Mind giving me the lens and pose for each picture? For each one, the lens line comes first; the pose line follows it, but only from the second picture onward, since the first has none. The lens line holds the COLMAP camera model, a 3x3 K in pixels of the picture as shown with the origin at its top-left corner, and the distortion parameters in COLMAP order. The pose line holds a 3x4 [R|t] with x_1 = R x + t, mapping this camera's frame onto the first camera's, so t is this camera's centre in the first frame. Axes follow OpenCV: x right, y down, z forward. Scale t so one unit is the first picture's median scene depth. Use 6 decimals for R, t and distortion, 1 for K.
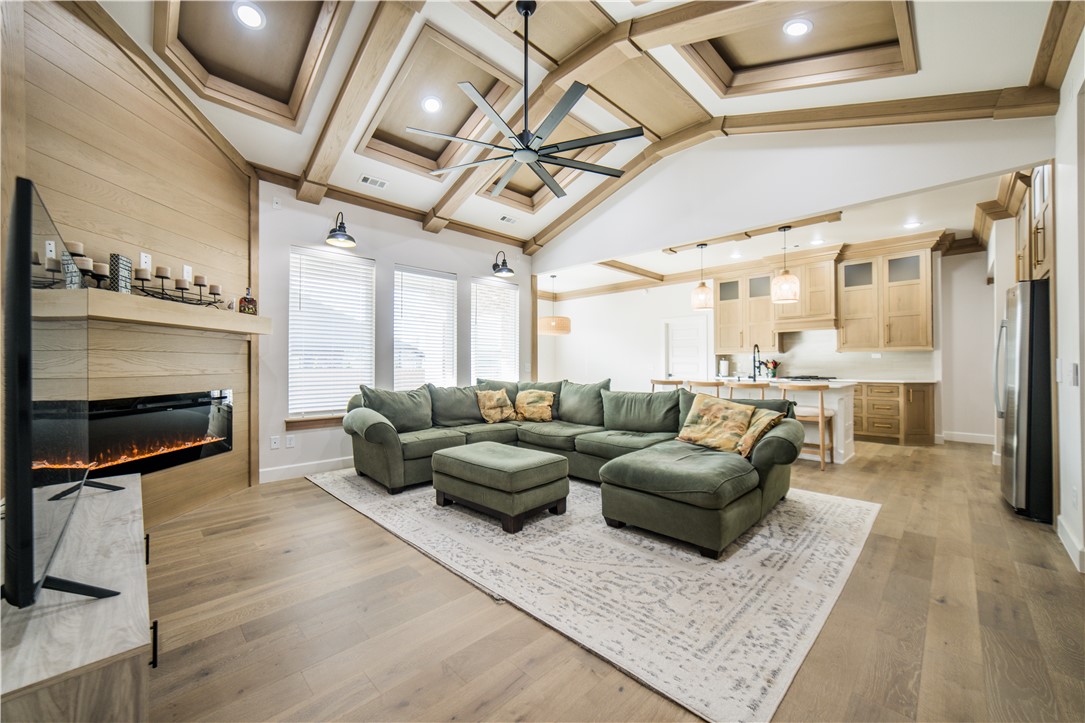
lens RADIAL K [[415.3, 0, 539.1], [0, 415.3, 362.2], [0, 0, 1]] dist [-0.020870, 0.008240]
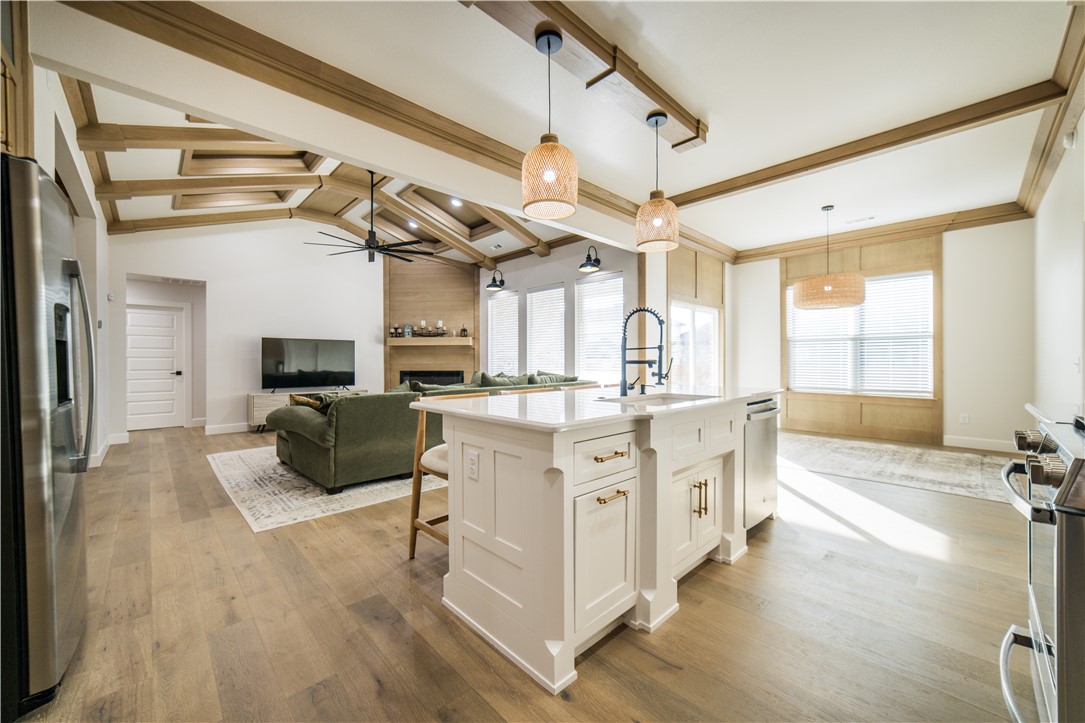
lens RADIAL K [[415.3, 0, 539.1], [0, 415.3, 362.2], [0, 0, 1]] dist [-0.020870, 0.008240]
pose [[-0.016802, 0.005531, -0.999844, 1.478059], [0.009662, 0.999939, 0.005369, 0.013067], [0.999812, -0.009571, -0.016854, 1.428451]]
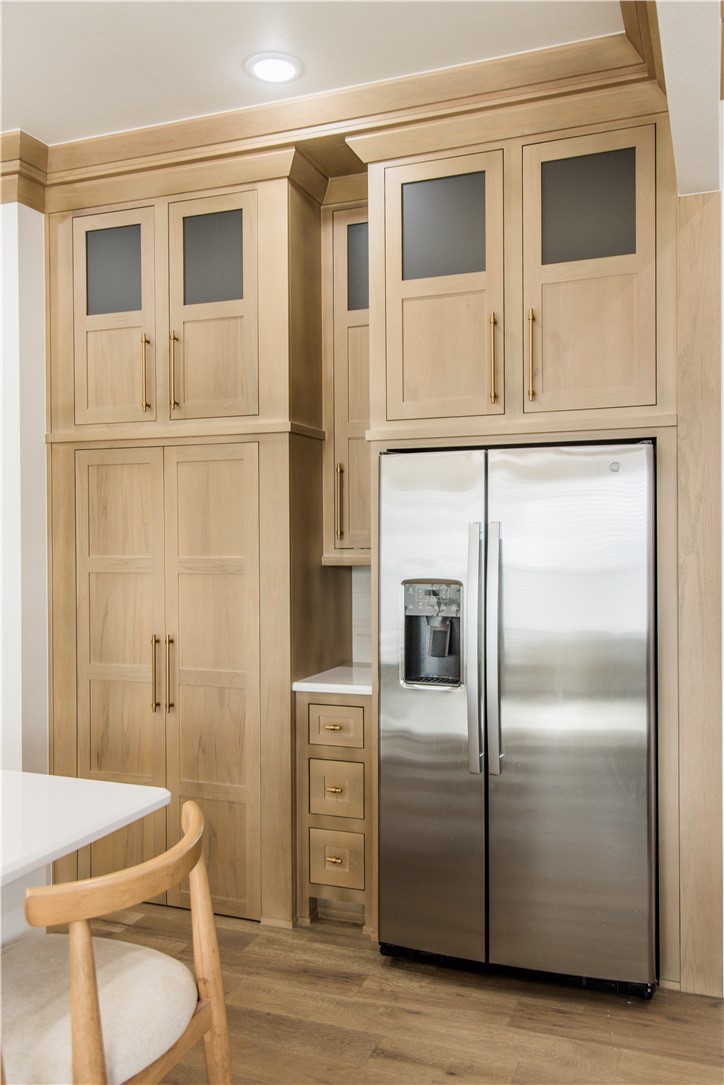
lens RADIAL K [[914.6, 0, 364.2], [0, 914.6, 545.9], [0, 0, 1]] dist [0.030237, -0.008035]
pose [[-0.416558, -0.009517, 0.909059, 0.360309], [-0.002093, 0.999953, 0.009510, -0.081637], [-0.909107, 0.002059, -0.416558, 1.364278]]
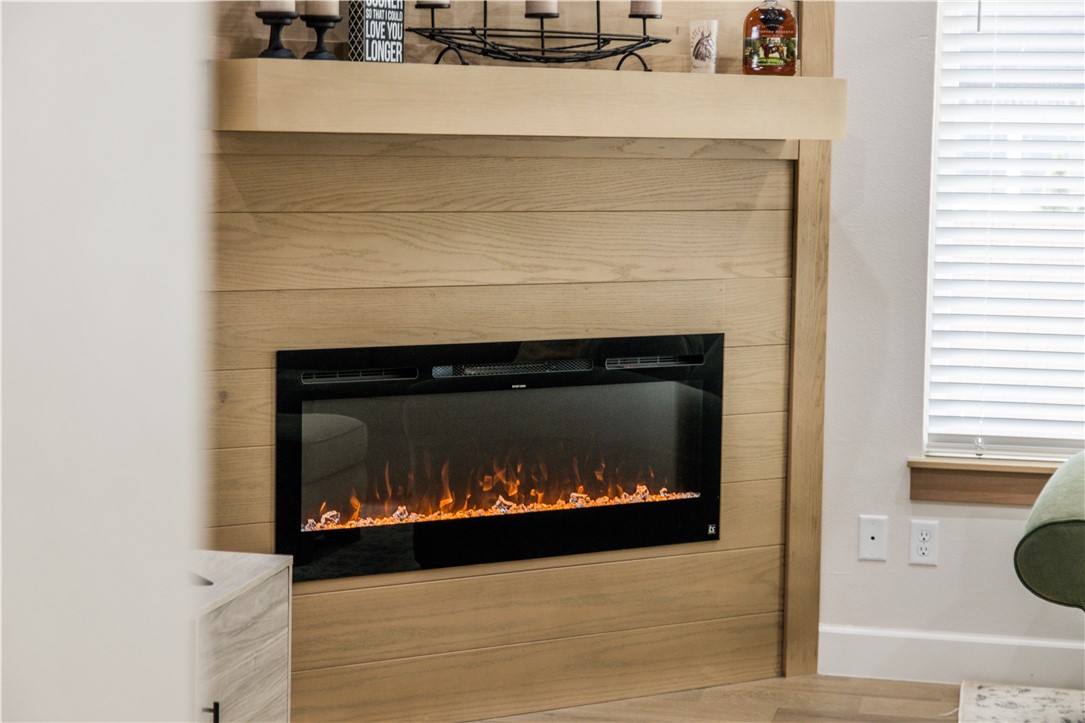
lens RADIAL K [[2196.1, 0, 542.5], [0, 2196.1, 361.5], [0, 0, 1]] dist [0.028154, 0.026885]
pose [[0.553501, 0.114316, -0.824966, 0.454834], [-0.024437, 0.992338, 0.121114, -0.096836], [0.832490, -0.046877, 0.552054, 0.040166]]
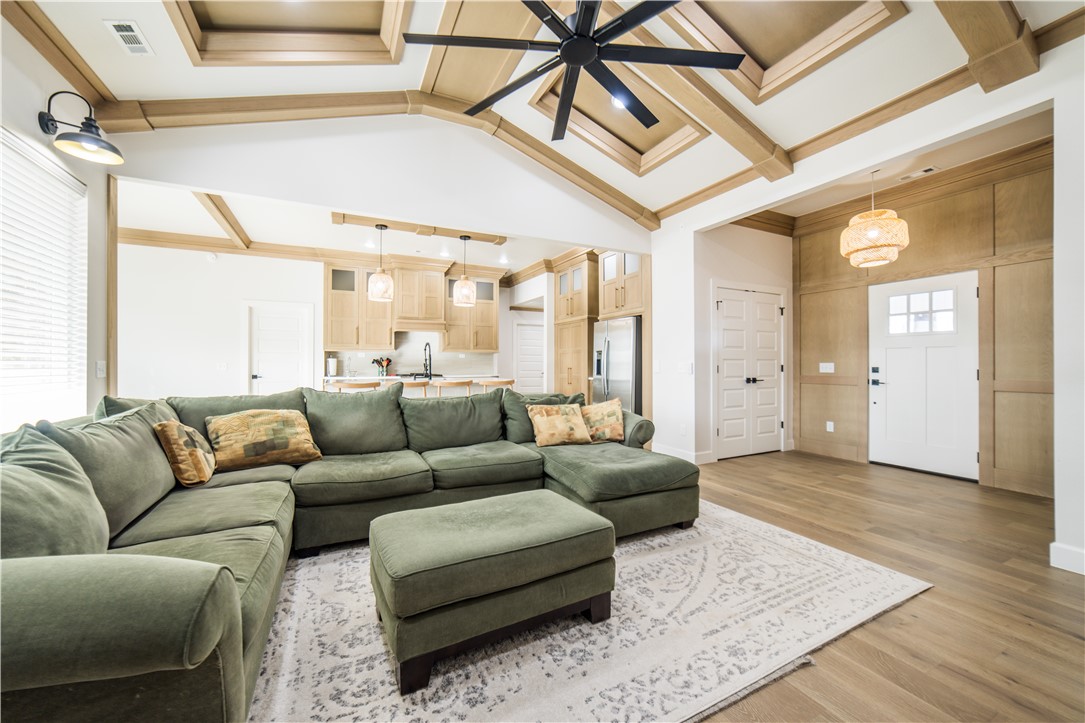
lens RADIAL K [[415.3, 0, 539.1], [0, 415.3, 362.2], [0, 0, 1]] dist [-0.020870, 0.008240]
pose [[0.315439, 0.002770, 0.948942, -0.541953], [-0.007431, 0.999972, -0.000449, 0.004266], [-0.948917, -0.006910, 0.315451, 0.669793]]
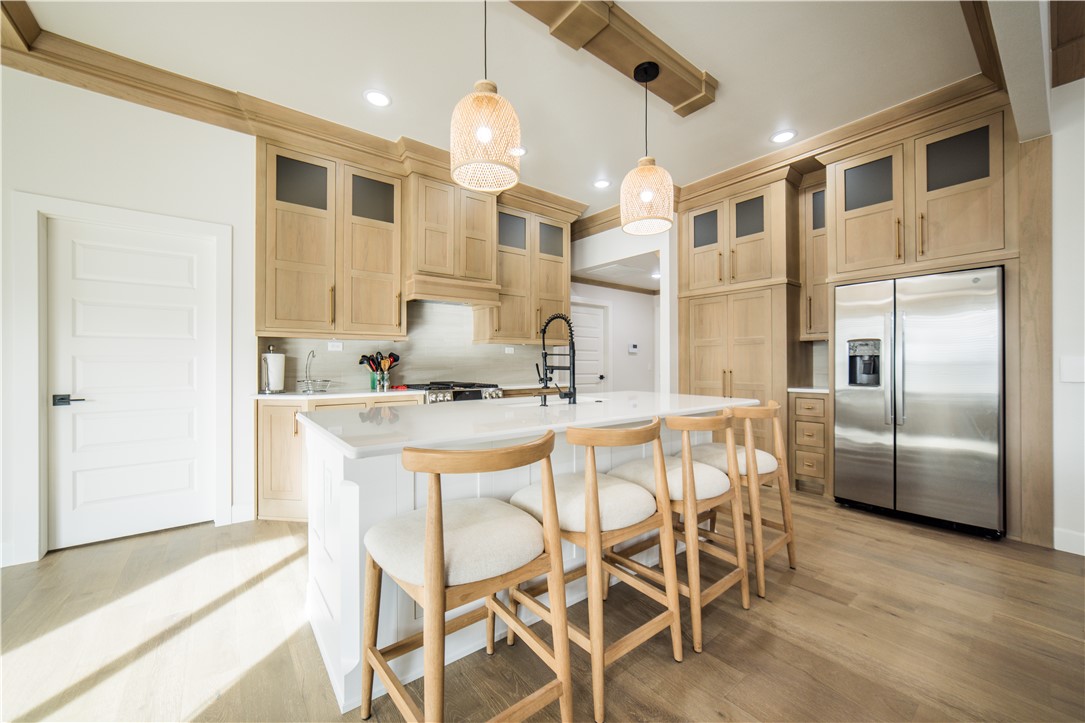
lens RADIAL K [[415.3, 0, 539.1], [0, 415.3, 362.2], [0, 0, 1]] dist [-0.020870, 0.008240]
pose [[0.112537, 0.001437, 0.993646, 0.172391], [-0.006119, 0.999981, -0.000753, 0.009275], [-0.993629, -0.005995, 0.112544, 1.531986]]
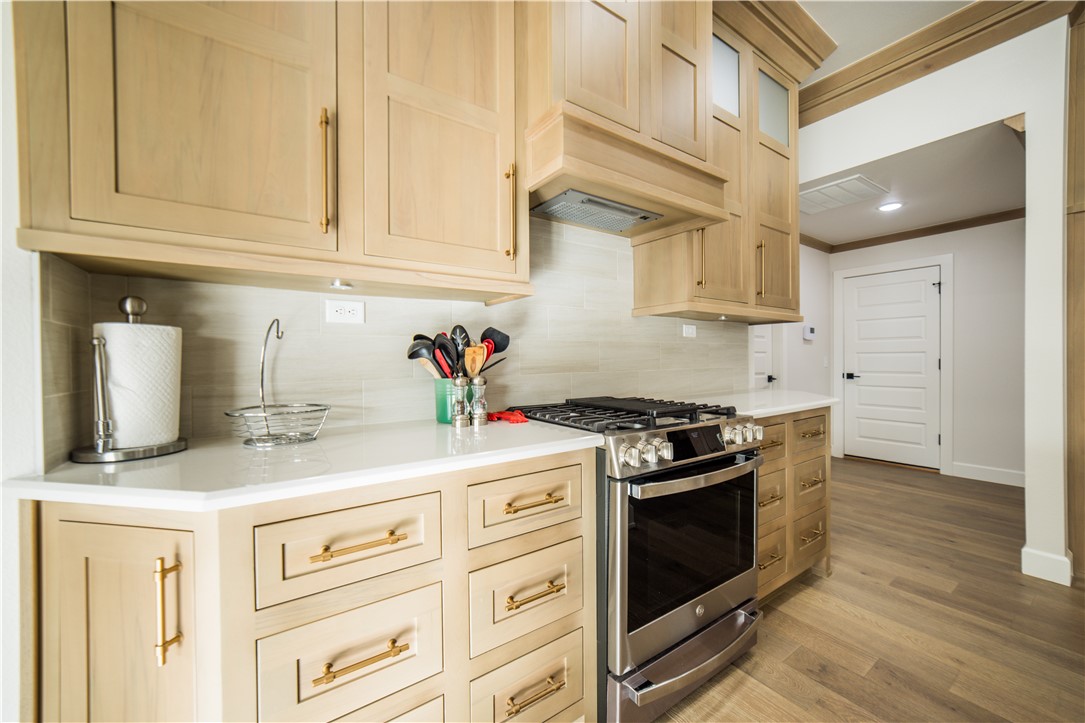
lens RADIAL K [[415.3, 0, 539.1], [0, 415.3, 362.2], [0, 0, 1]] dist [-0.020870, 0.008240]
pose [[0.173197, -0.007731, 0.984857, 0.763776], [0.002132, 0.999970, 0.007475, 0.016316], [-0.984885, 0.000805, 0.173208, 1.891471]]
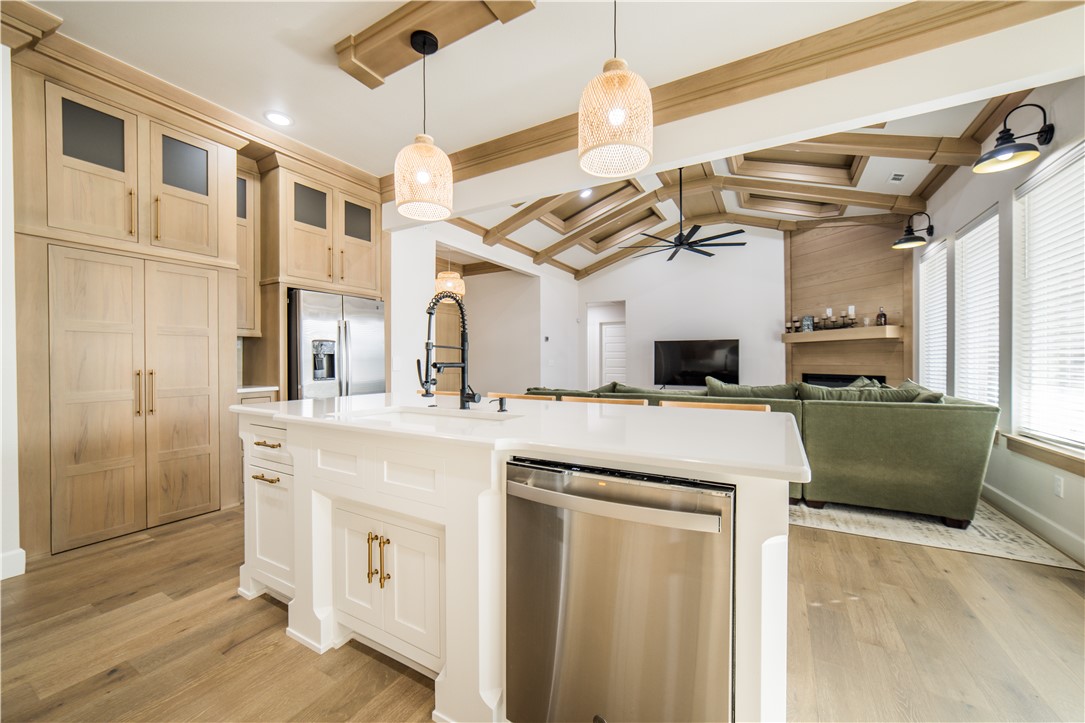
lens RADIAL K [[415.3, 0, 539.1], [0, 415.3, 362.2], [0, 0, 1]] dist [-0.020870, 0.008240]
pose [[-0.963097, 0.003357, -0.269134, 0.858977], [0.004275, 0.999987, -0.002826, 0.015905], [0.269121, -0.003873, -0.963099, 2.073463]]
